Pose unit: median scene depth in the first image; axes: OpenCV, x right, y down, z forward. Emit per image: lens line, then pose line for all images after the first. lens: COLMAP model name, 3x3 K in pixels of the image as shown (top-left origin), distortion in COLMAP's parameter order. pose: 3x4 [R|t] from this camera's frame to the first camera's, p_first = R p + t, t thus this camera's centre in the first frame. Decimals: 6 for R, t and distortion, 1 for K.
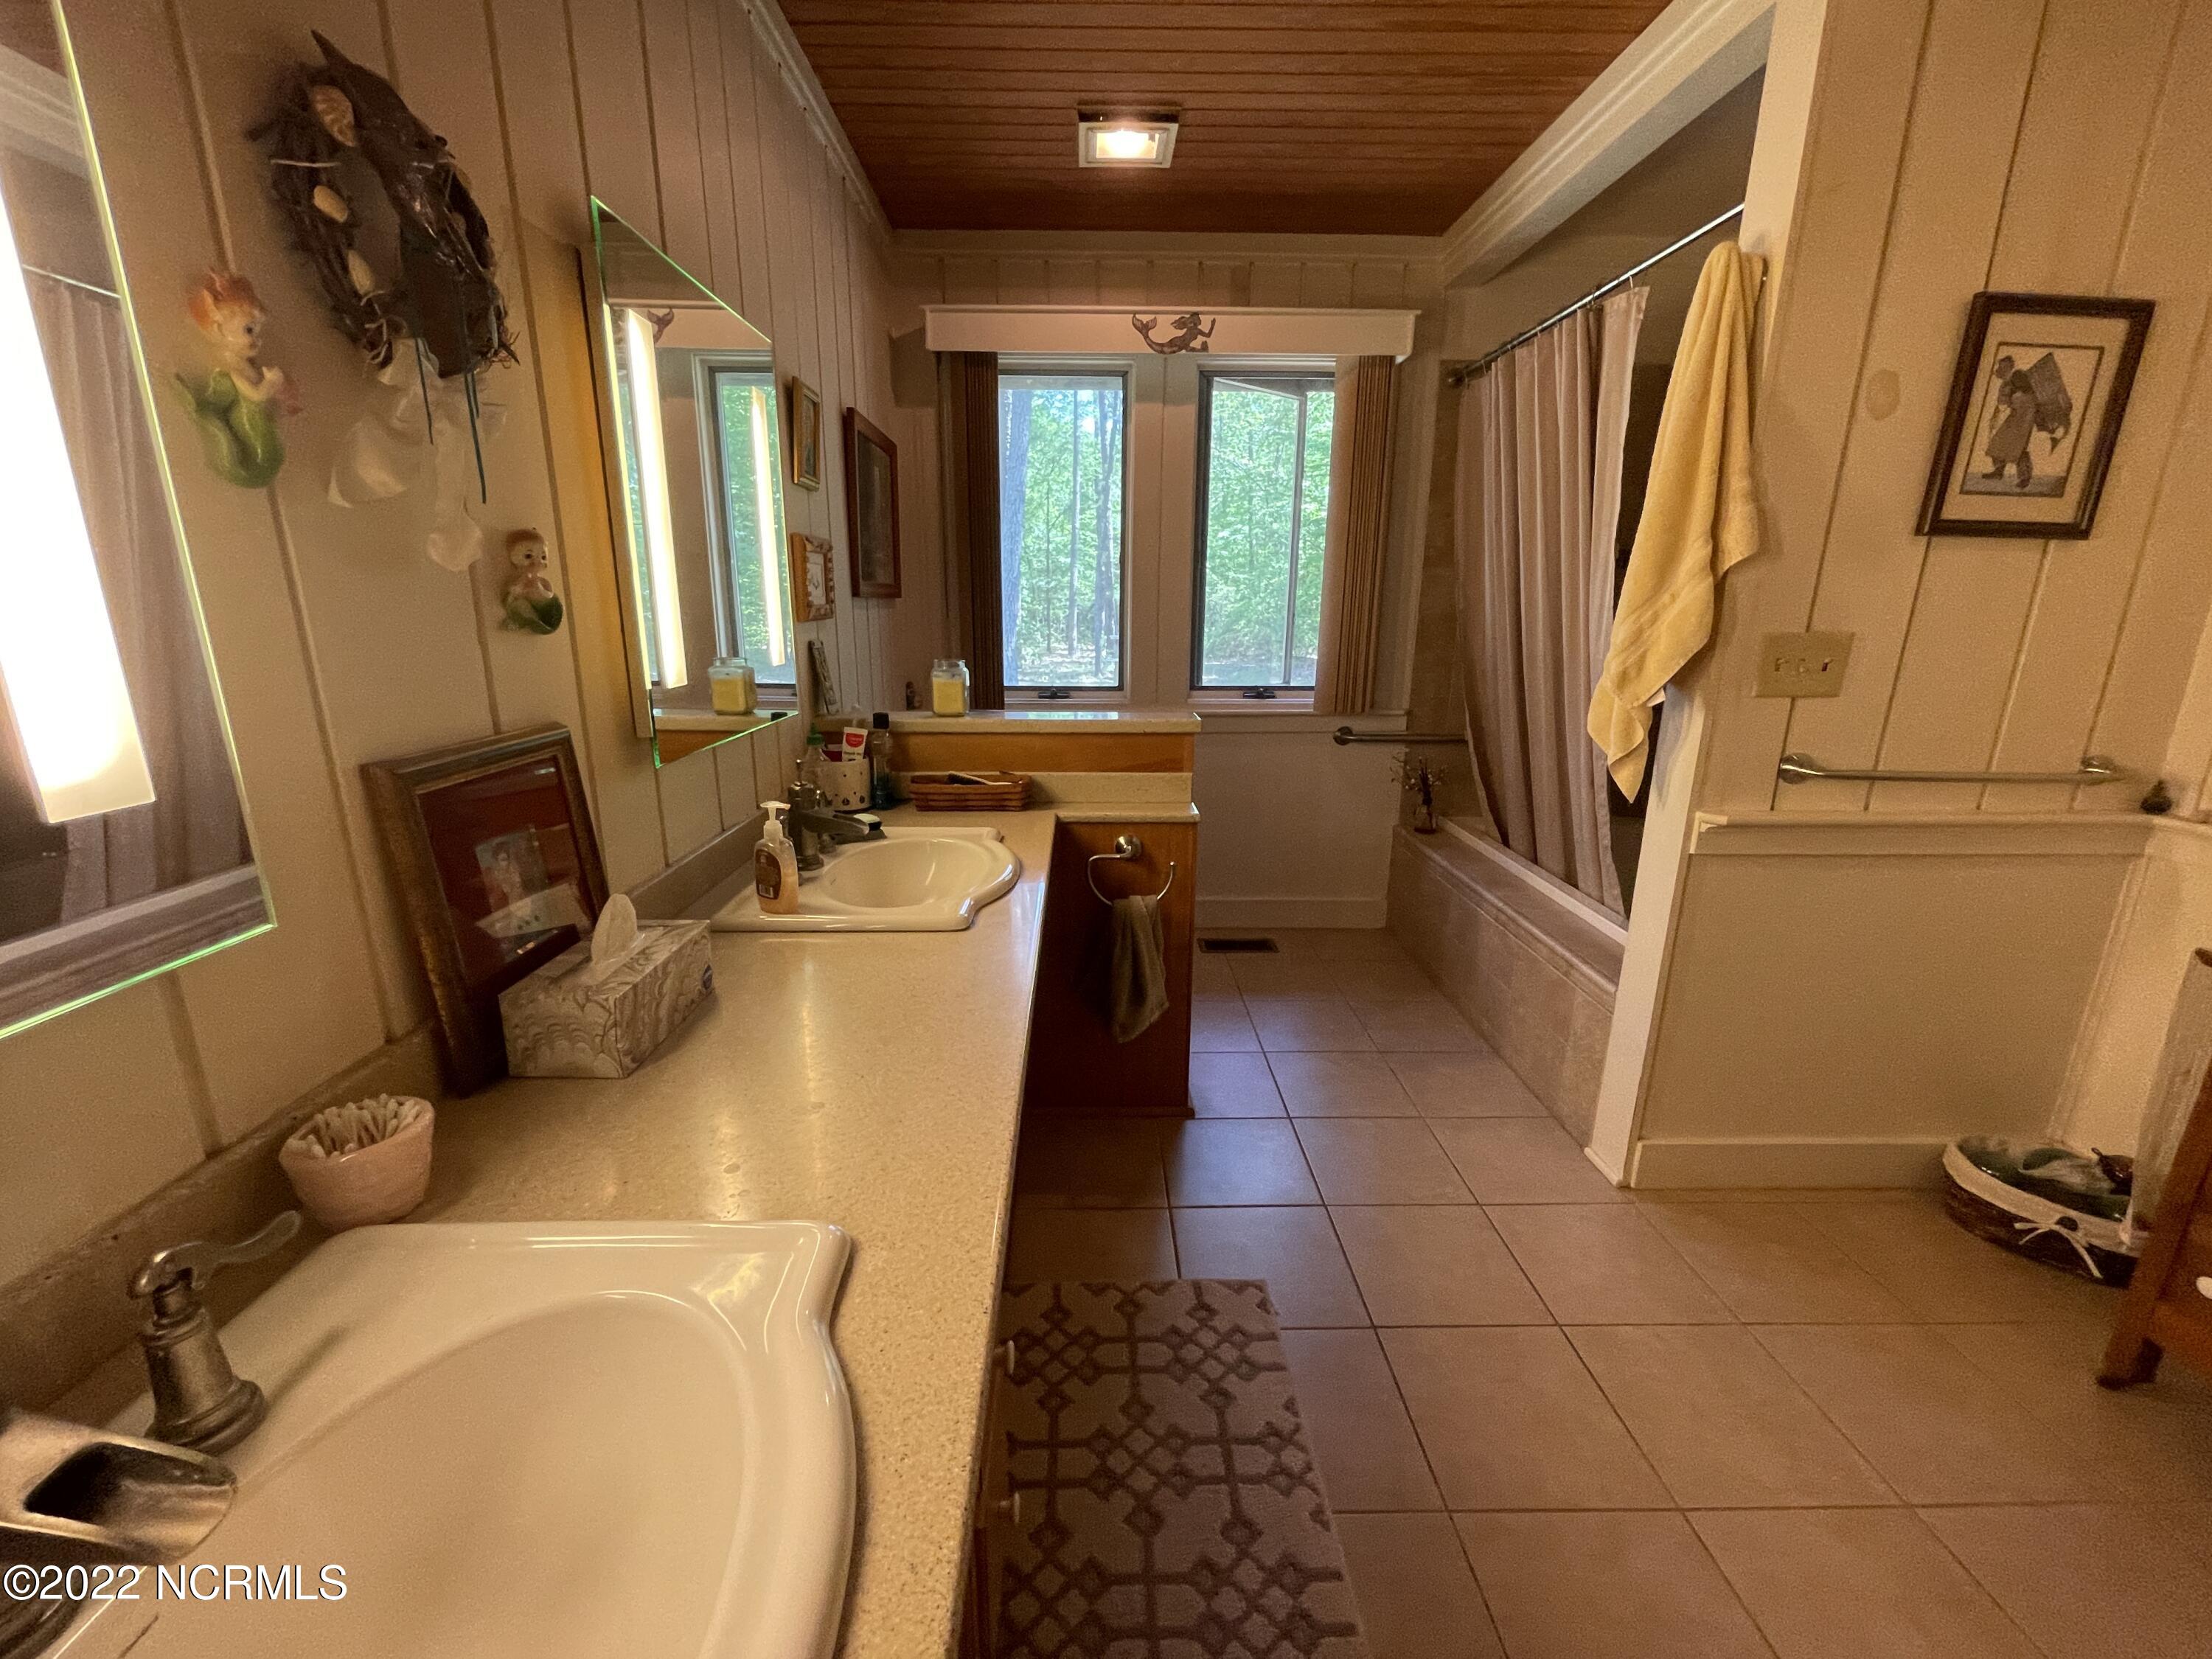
lens RADIAL K [[893.1, 0, 1096.4], [0, 893.1, 830.9], [0, 0, 1]] dist [-0.005993, 0.001634]
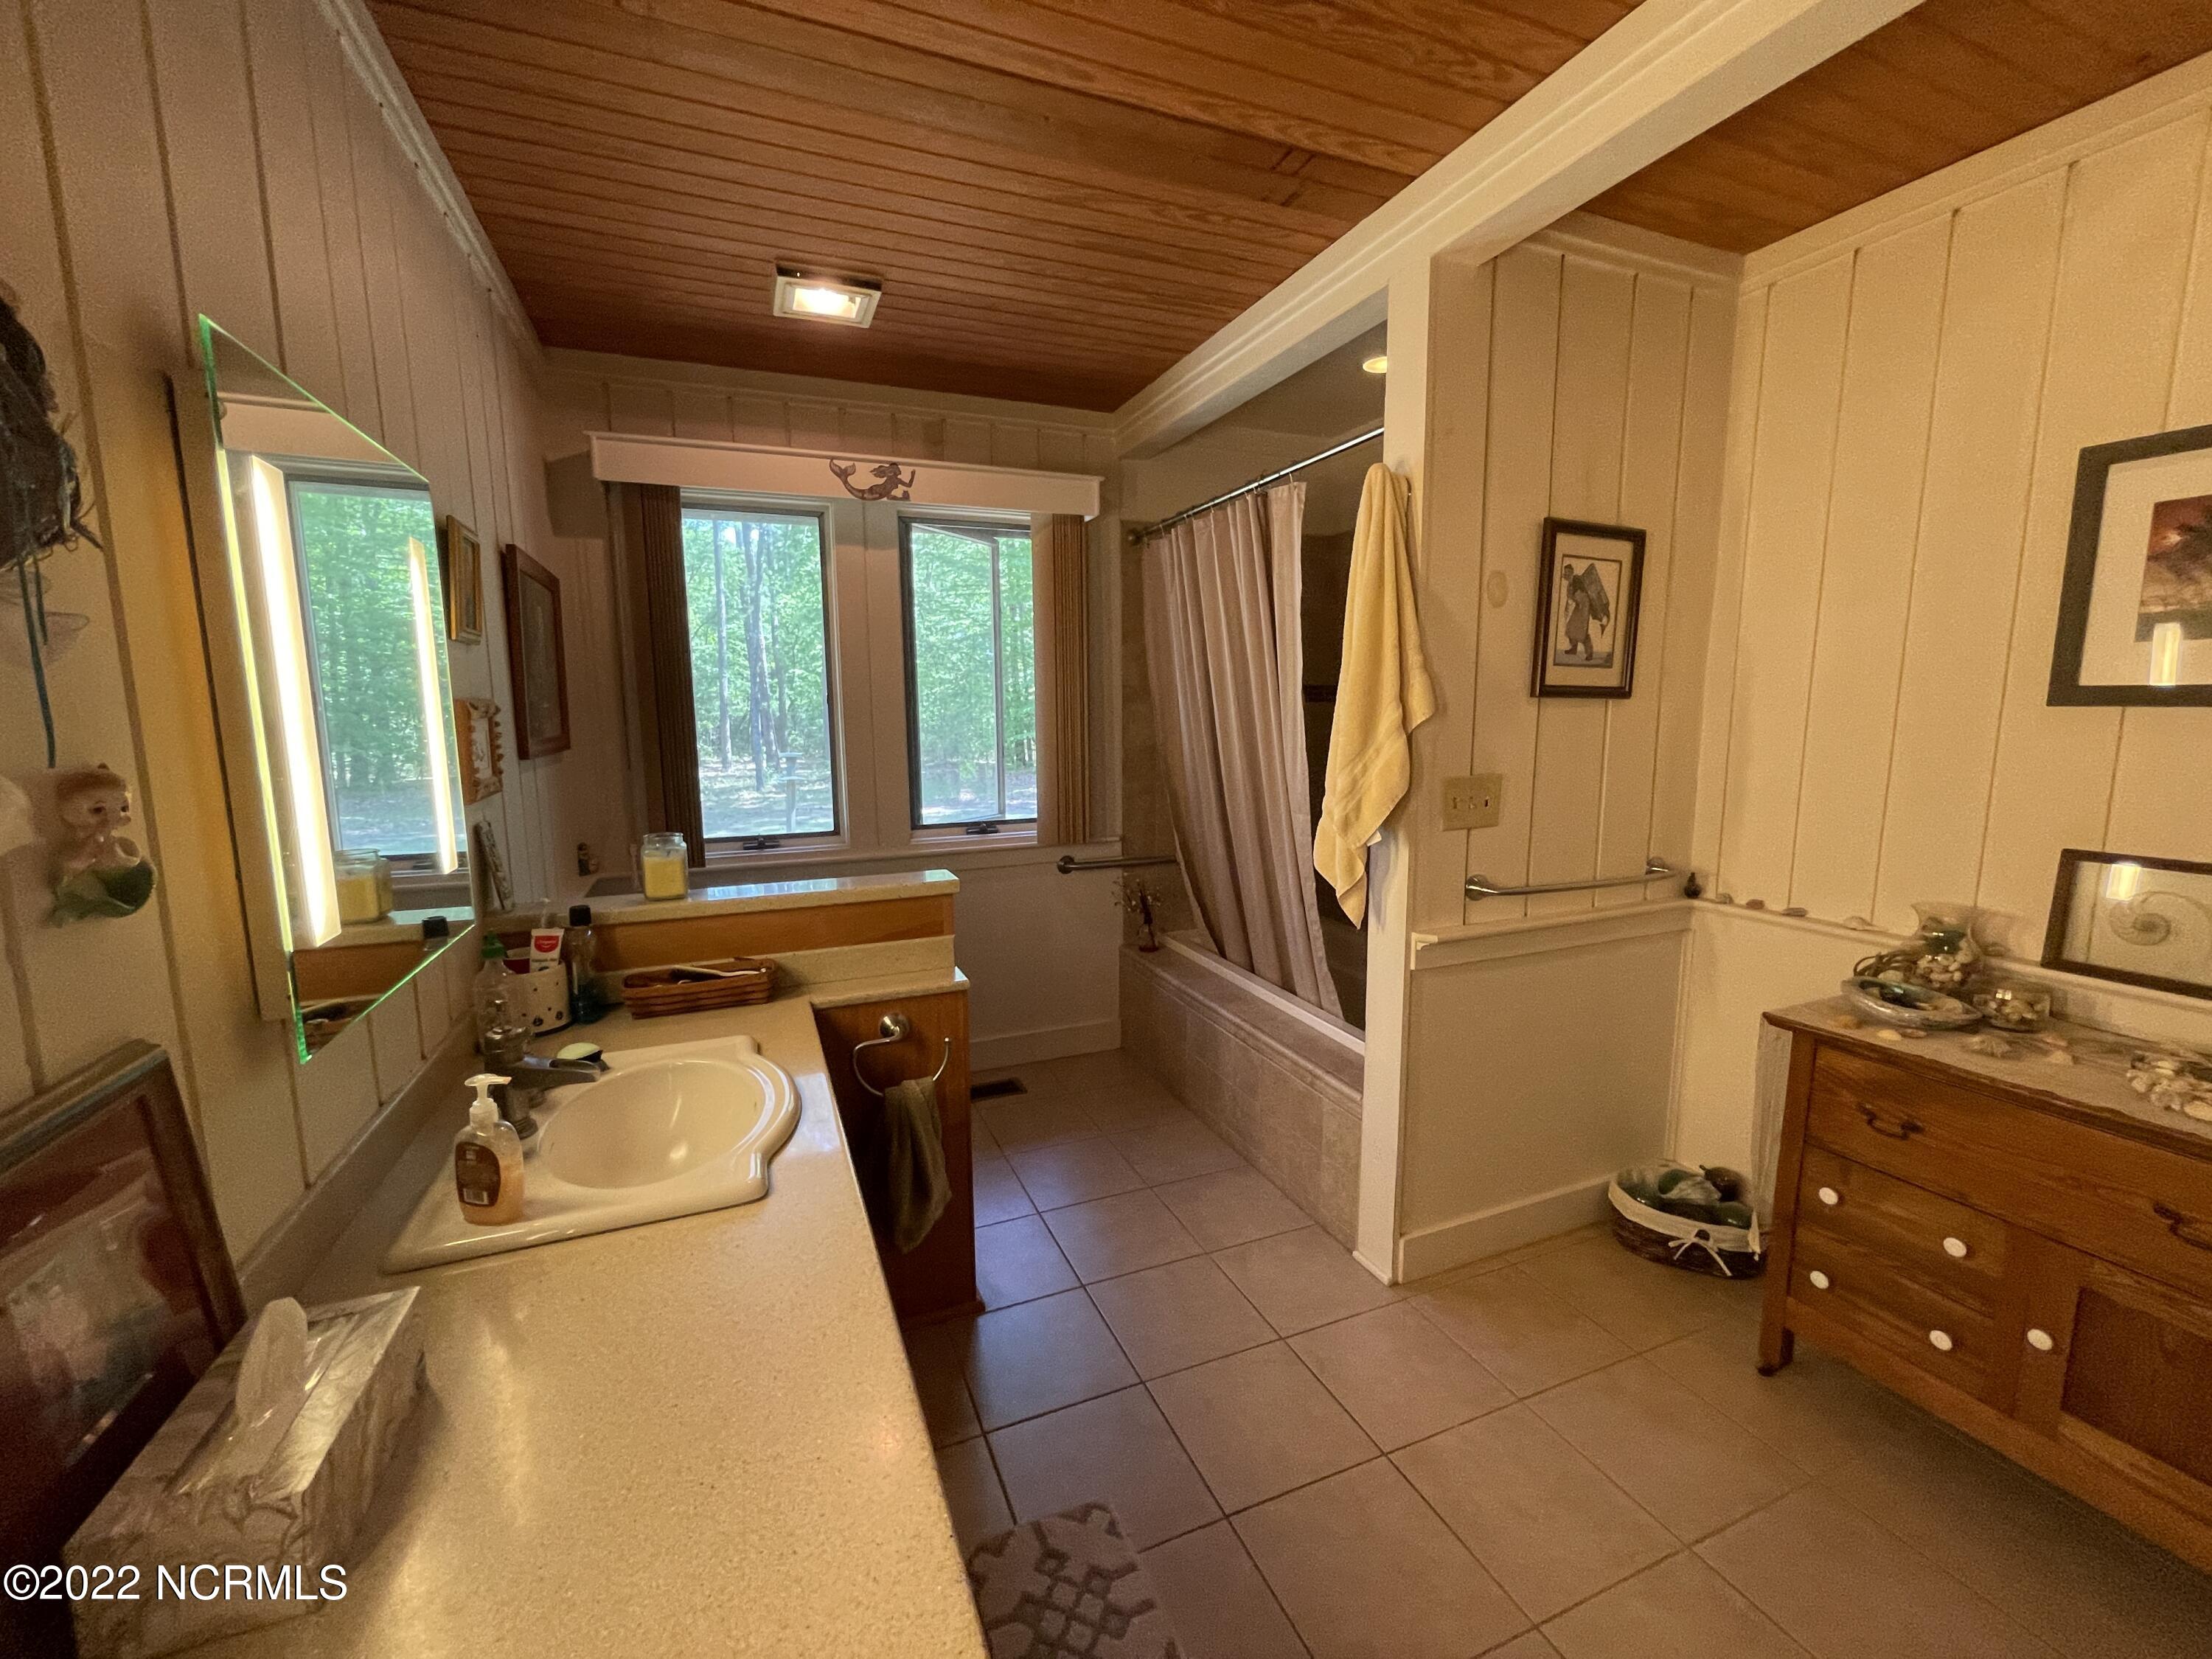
lens RADIAL K [[893.1, 0, 1100.2], [0, 893.1, 835.0], [0, 0, 1]] dist [-0.005993, 0.001634]
pose [[0.932220, -0.065078, 0.355994, -0.085601], [0.104465, 0.990214, -0.092539, -0.074003], [-0.346488, 0.123456, 0.929895, 0.057528]]
